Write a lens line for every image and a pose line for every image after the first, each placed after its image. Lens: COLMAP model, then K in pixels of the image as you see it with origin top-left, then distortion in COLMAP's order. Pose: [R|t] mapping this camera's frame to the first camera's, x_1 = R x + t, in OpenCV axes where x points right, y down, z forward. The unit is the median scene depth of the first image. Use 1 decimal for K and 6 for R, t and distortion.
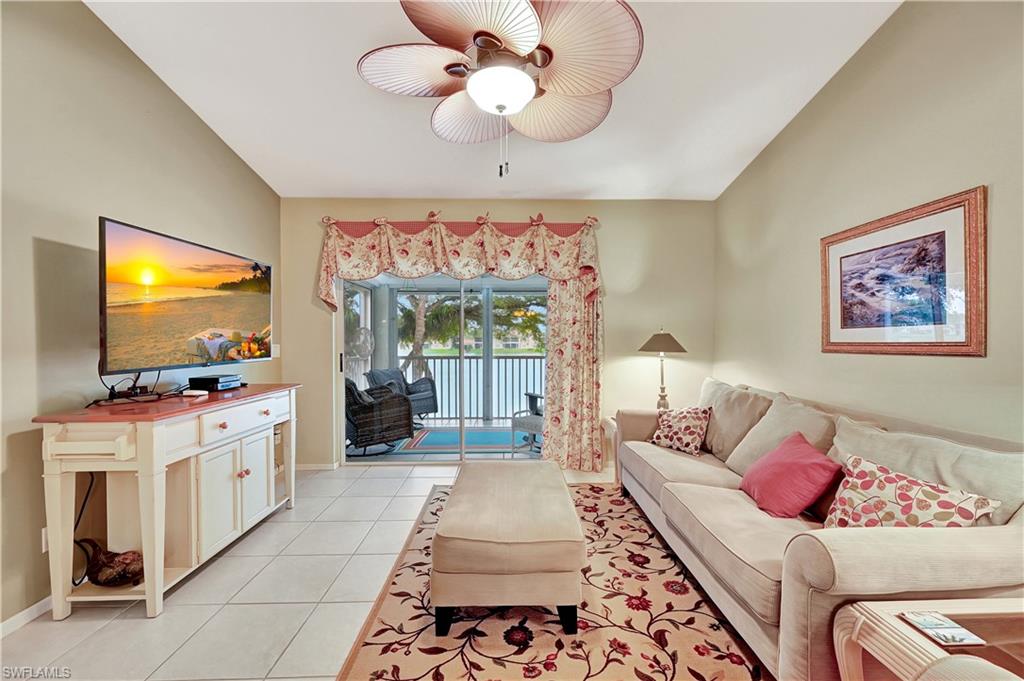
lens RADIAL K [[405.2, 0, 515.8], [0, 405.2, 349.6], [0, 0, 1]] dist [0.001249, -0.000298]
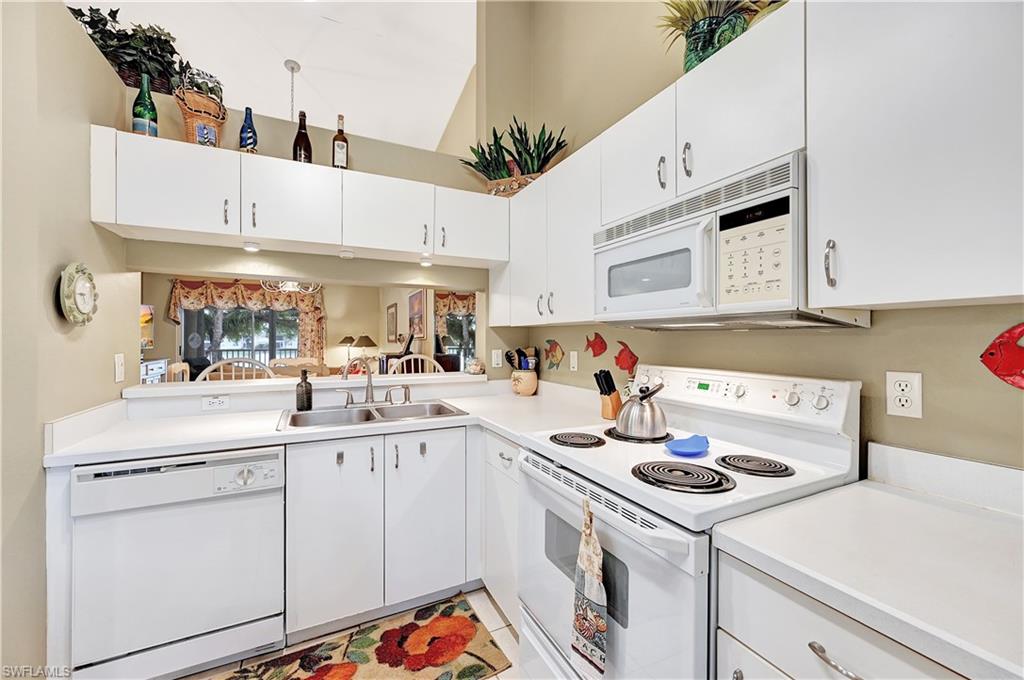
lens RADIAL K [[405.2, 0, 512.1], [0, 405.2, 339.4], [0, 0, 1]] dist [0.001249, -0.000298]
pose [[0.906079, -0.000148, 0.423108, 0.205337], [0.009429, 0.999759, -0.019843, 0.034609], [-0.423003, 0.021969, 0.905862, -1.541604]]
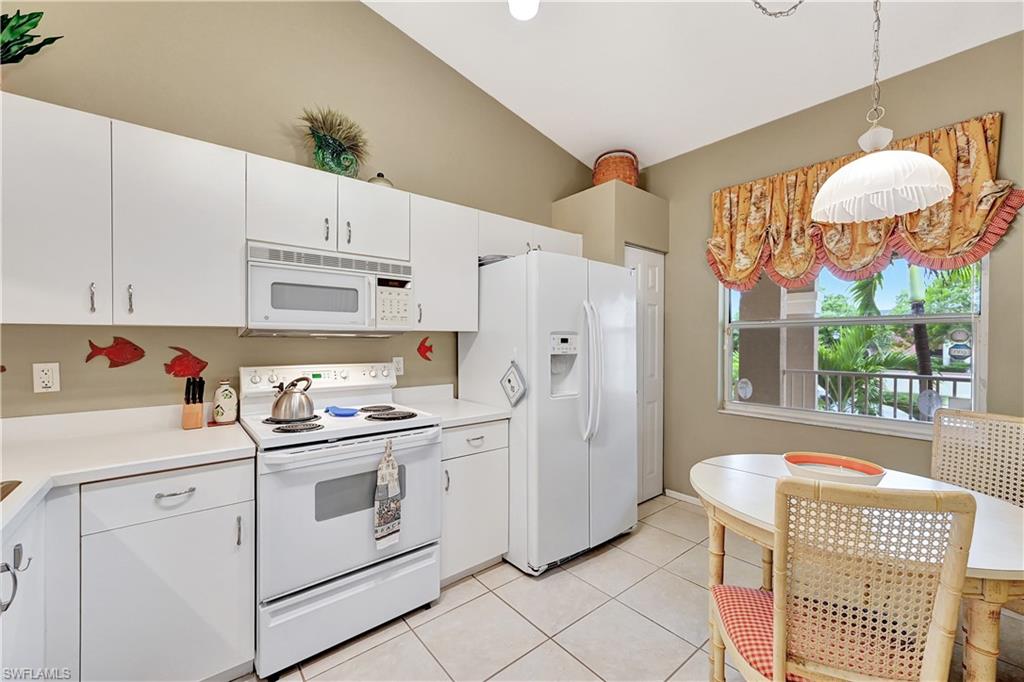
lens RADIAL K [[406.9, 0, 512.4], [0, 406.9, 345.3], [0, 0, 1]] dist [0.000521, 0.000167]
pose [[-0.614951, -0.009018, 0.788514, -0.079864], [0.018471, 0.999496, 0.025836, 0.021099], [-0.788349, 0.030452, -0.614474, -1.144904]]
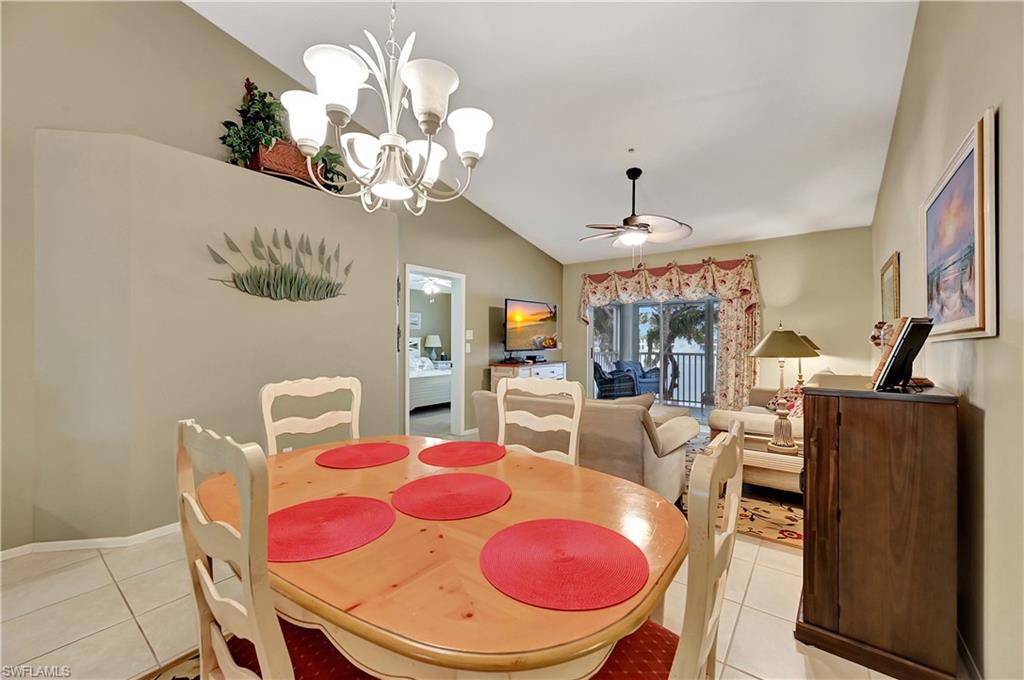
lens RADIAL K [[405.2, 0, 511.9], [0, 405.2, 341.4], [0, 0, 1]] dist [0.001249, -0.000298]
pose [[0.779278, 0.004144, -0.626664, 0.432914], [-0.019042, 0.999673, -0.017069, 0.019752], [0.626389, 0.025234, 0.779102, -0.634652]]
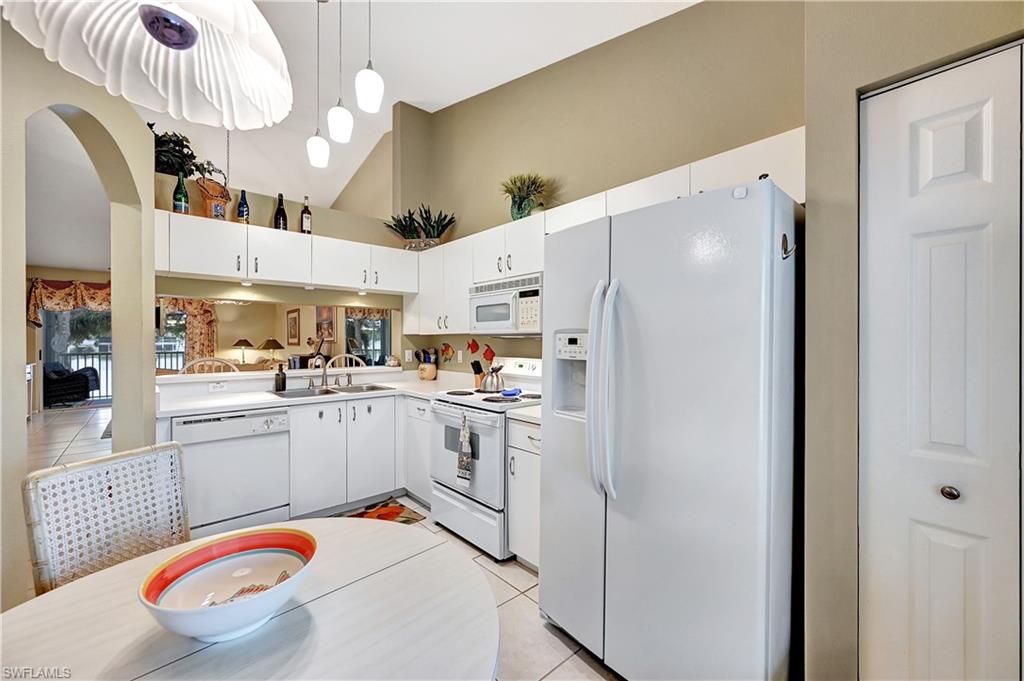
lens RADIAL K [[405.2, 0, 511.4], [0, 405.2, 342.5], [0, 0, 1]] dist [0.001249, -0.000298]
pose [[0.763042, -0.004165, 0.646335, 0.005840], [0.016445, 0.999781, -0.012971, 0.036841], [-0.646140, 0.020526, 0.762943, -1.861277]]
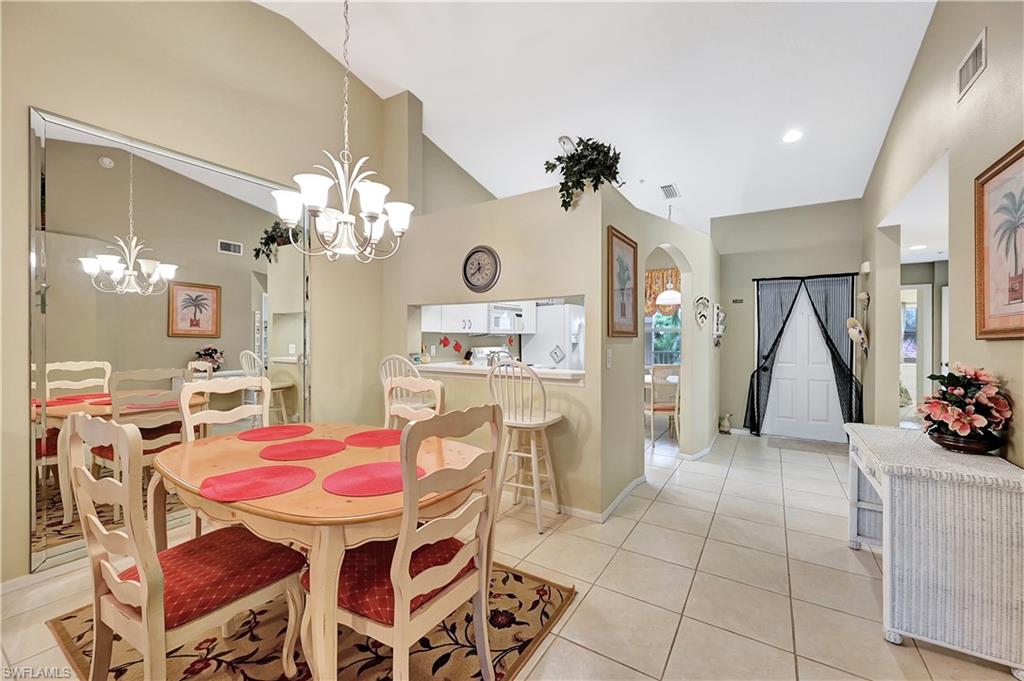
lens RADIAL K [[405.2, 0, 507.6], [0, 405.2, 351.4], [0, 0, 1]] dist [0.001249, -0.000298]
pose [[-0.828036, -0.021251, 0.560271, -0.312262], [0.012221, 0.998360, 0.055930, -0.006325], [-0.560541, 0.053159, -0.826419, -0.145138]]
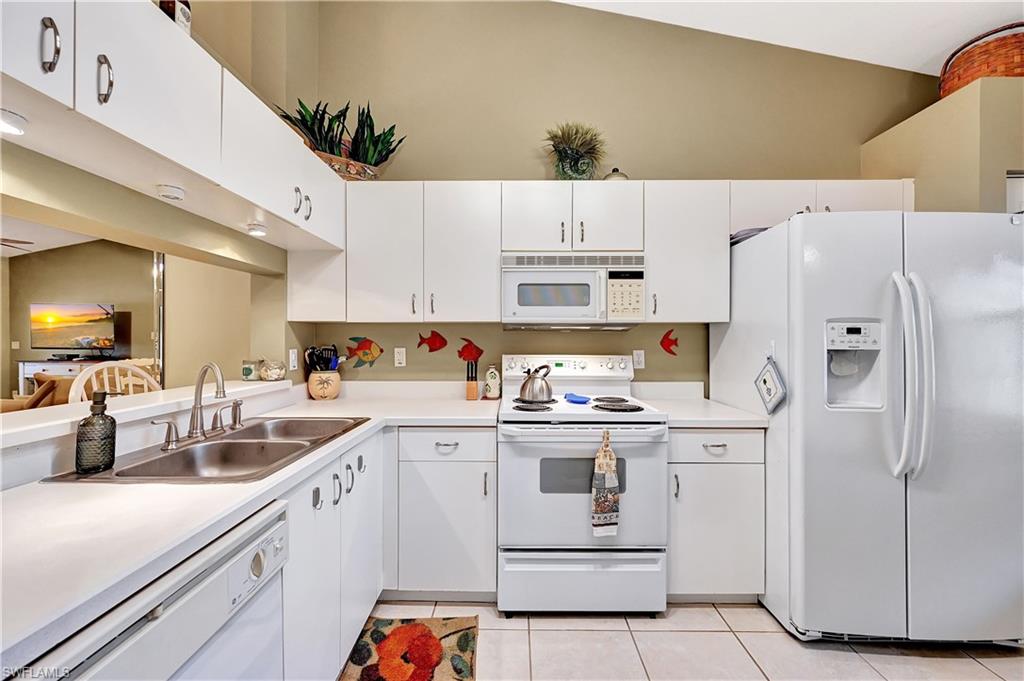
lens RADIAL K [[405.2, 0, 510.1], [0, 405.2, 338.5], [0, 0, 1]] dist [0.001249, -0.000298]
pose [[0.035499, 0.000470, 0.999370, -0.097006], [0.023349, 0.999727, -0.001299, 0.031243], [-0.999097, 0.023380, 0.035479, -1.223567]]
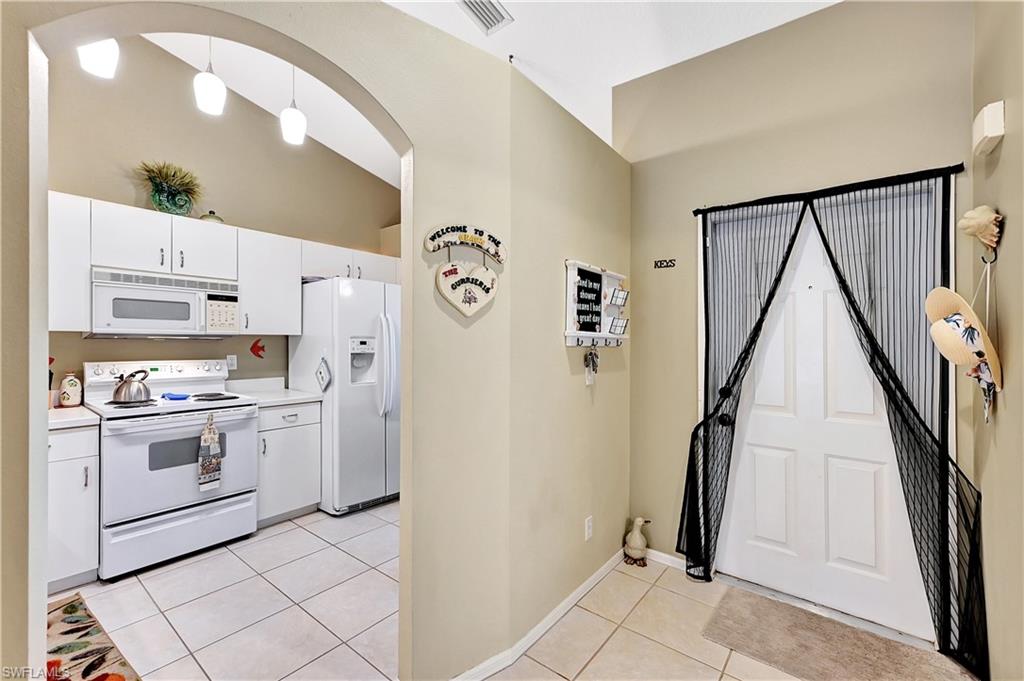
lens RADIAL K [[430.4, 0, 505.6], [0, 430.4, 347.2], [0, 0, 1]] dist [0.000111, -0.000347]
pose [[-0.764089, -0.016298, 0.644905, -0.425426], [0.007169, 0.999405, 0.033751, 0.012762], [-0.645071, 0.030412, -0.763517, -1.098814]]
